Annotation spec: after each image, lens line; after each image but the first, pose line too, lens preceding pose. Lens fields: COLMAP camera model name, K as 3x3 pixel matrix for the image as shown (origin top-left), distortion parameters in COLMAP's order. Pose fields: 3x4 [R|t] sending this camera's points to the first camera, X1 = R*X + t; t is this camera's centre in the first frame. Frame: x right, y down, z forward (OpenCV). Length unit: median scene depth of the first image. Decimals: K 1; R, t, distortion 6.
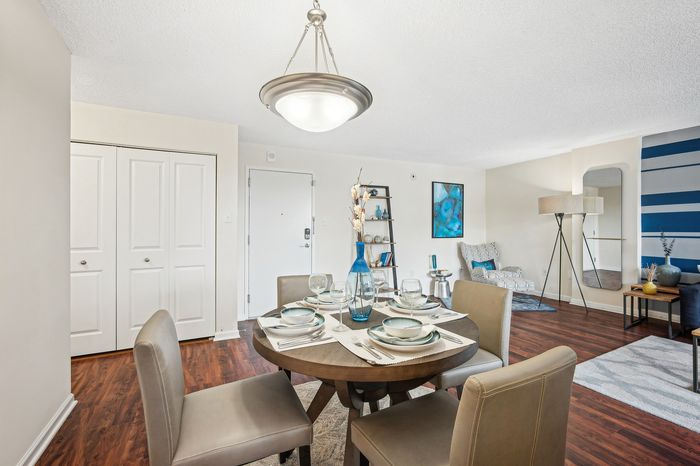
lens RADIAL K [[302.1, 0, 346.7], [0, 302.1, 230.4], [0, 0, 1]] dist [-0.002819, -0.000338]
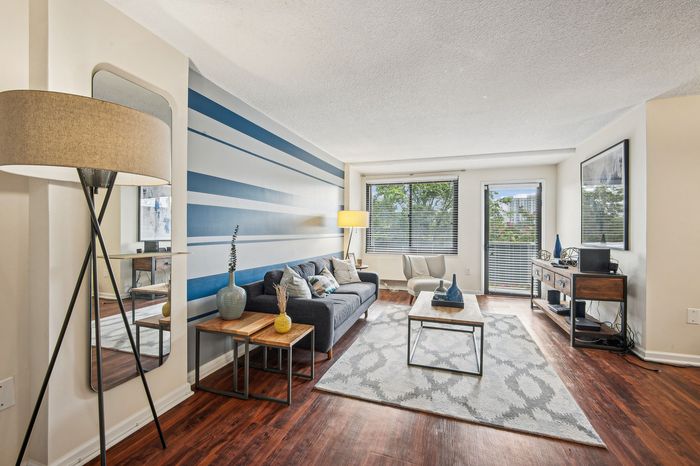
lens RADIAL K [[302.1, 0, 346.7], [0, 302.1, 230.4], [0, 0, 1]] dist [-0.002819, -0.000338]
pose [[-0.701020, 0.008156, 0.713094, 0.426077], [-0.002888, 0.999894, -0.014276, -0.000437], [-0.713135, -0.012067, -0.700923, 1.334804]]
